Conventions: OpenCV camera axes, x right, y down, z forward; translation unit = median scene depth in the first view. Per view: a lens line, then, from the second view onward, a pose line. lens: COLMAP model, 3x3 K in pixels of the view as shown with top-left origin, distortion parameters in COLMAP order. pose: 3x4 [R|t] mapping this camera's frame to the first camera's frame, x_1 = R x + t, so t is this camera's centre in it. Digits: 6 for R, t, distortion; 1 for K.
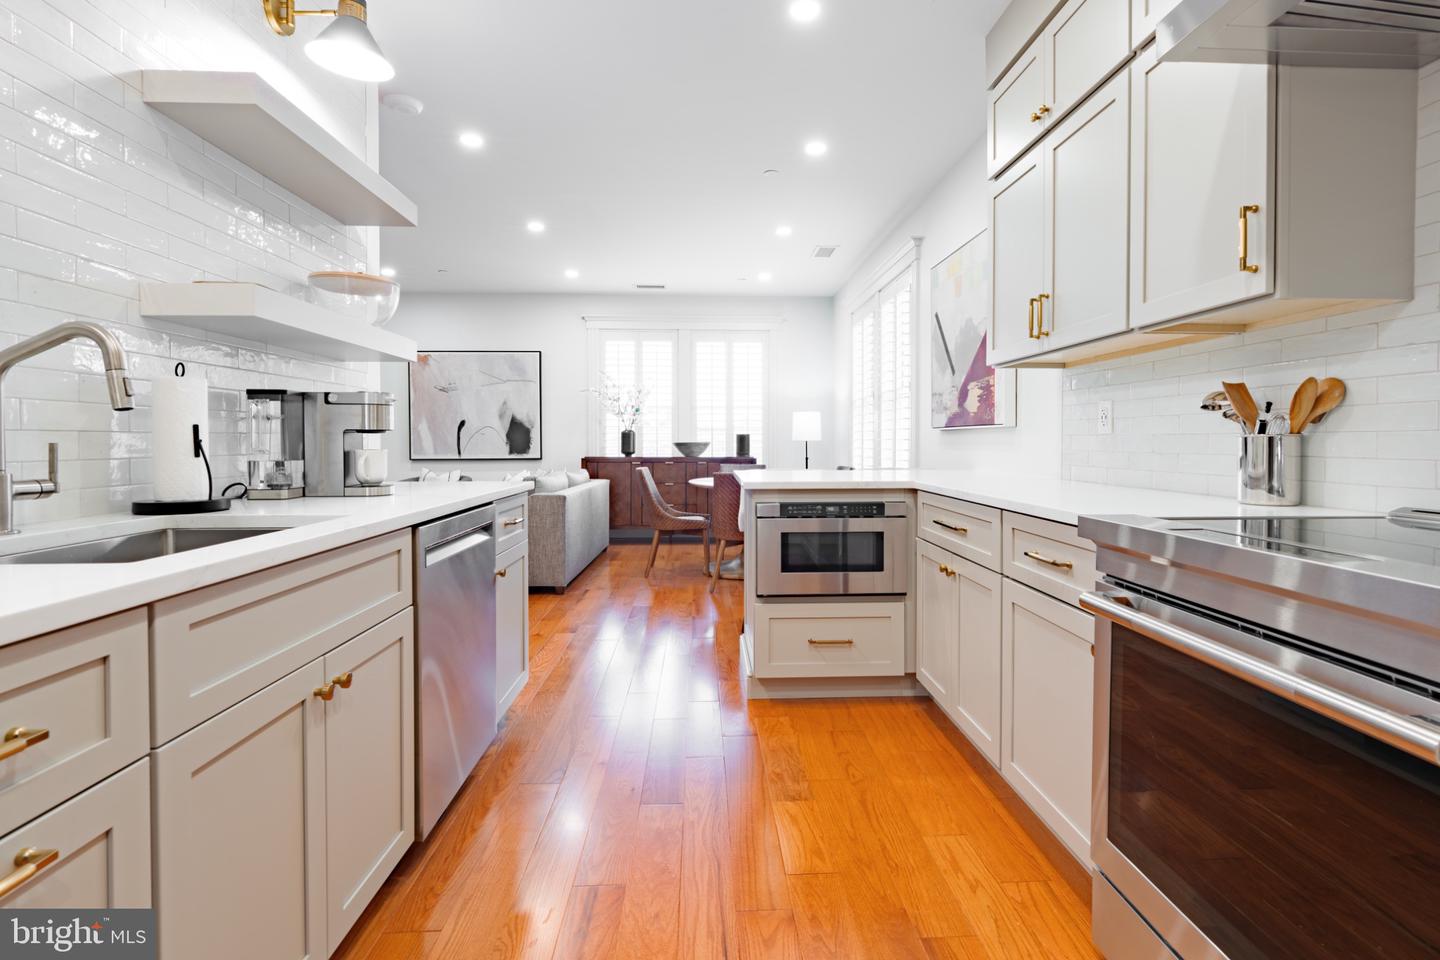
lens RADIAL K [[690.0, 0, 719.0], [0, 690.0, 458.2], [0, 0, 1]] dist [-0.001946, 0.000390]
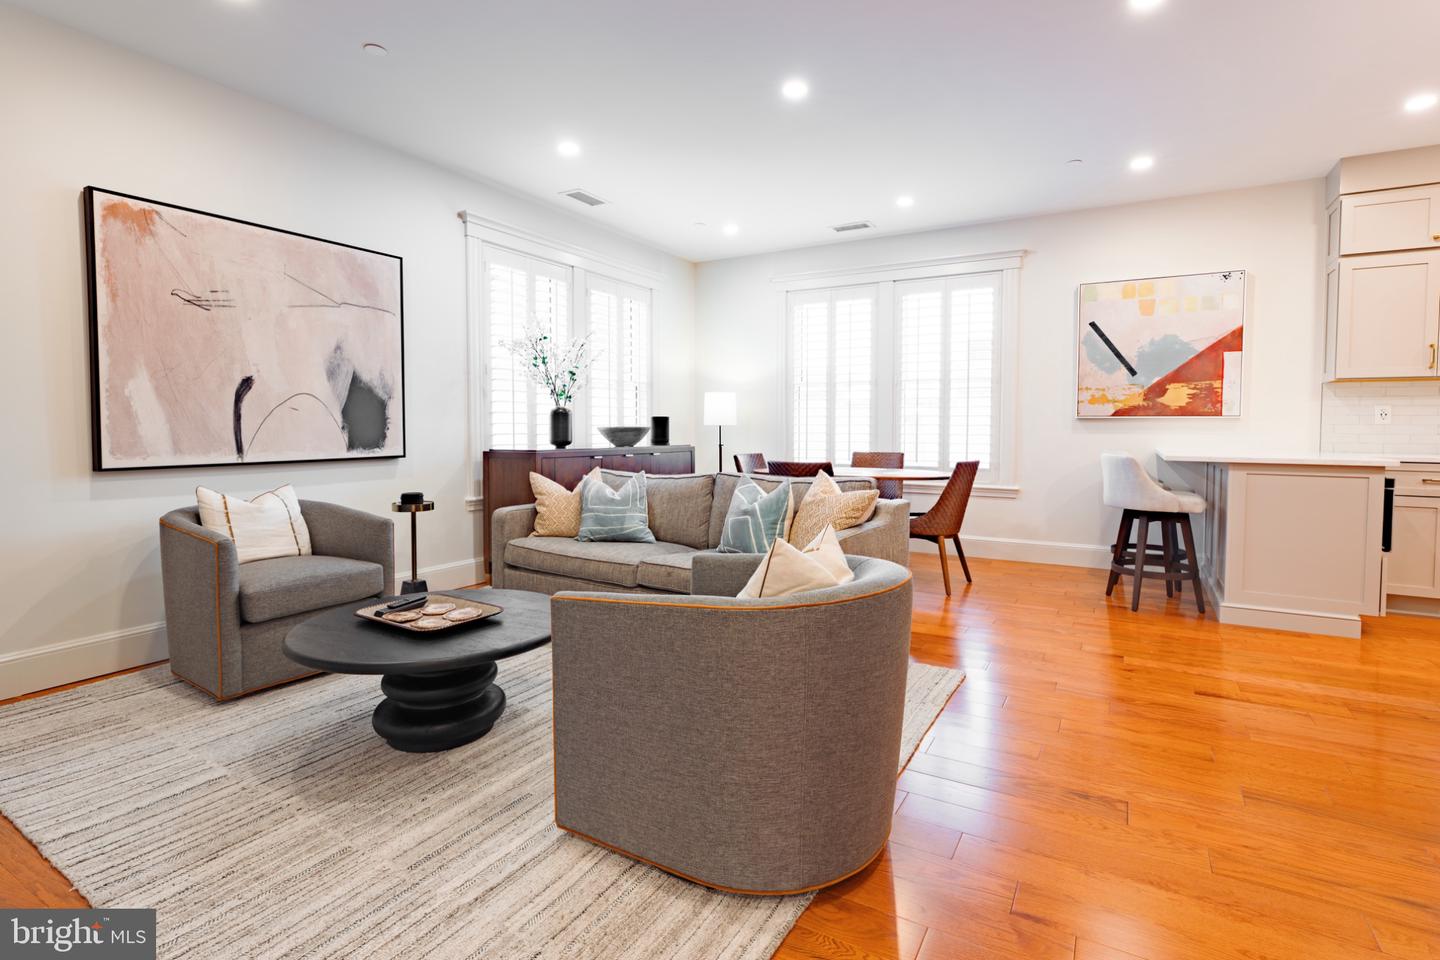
lens RADIAL K [[690.0, 0, 719.0], [0, 690.0, 458.2], [0, 0, 1]] dist [-0.001946, 0.000390]
pose [[0.552610, -0.035606, 0.832679, -0.578067], [0.015990, 0.999356, 0.032122, -0.011548], [-0.833287, -0.004436, 0.552823, 0.494704]]
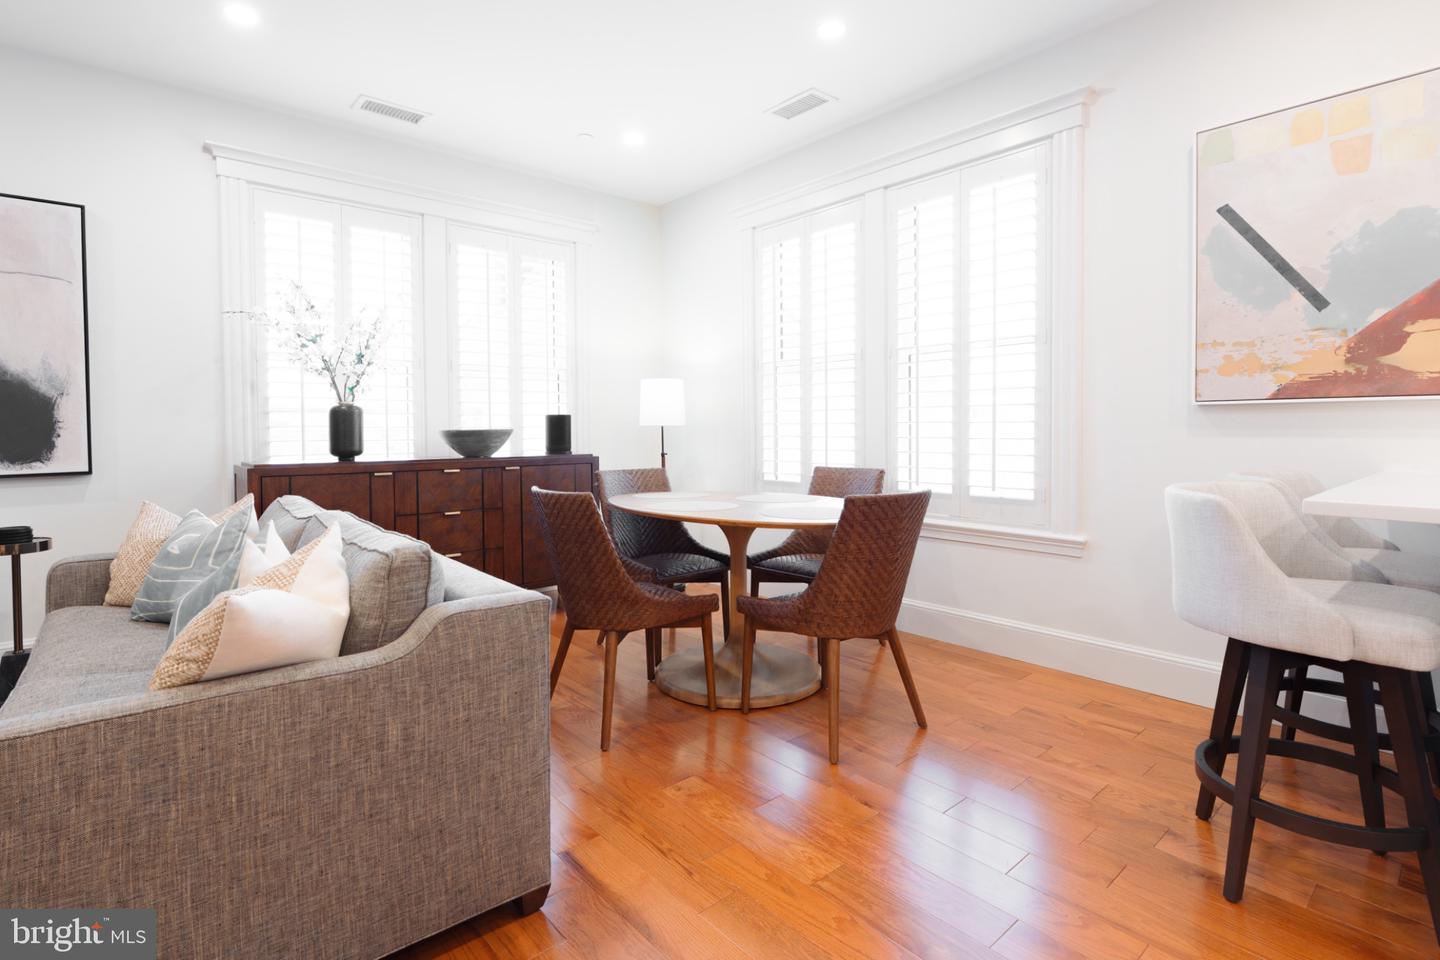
lens RADIAL K [[707.4, 0, 715.7], [0, 707.4, 449.7], [0, 0, 1]] dist [0.000280, 0.000558]
pose [[0.788878, -0.024191, 0.614074, -0.222432], [0.020408, 0.999705, 0.013165, -0.011020], [-0.614211, 0.002147, 0.789139, 0.449380]]
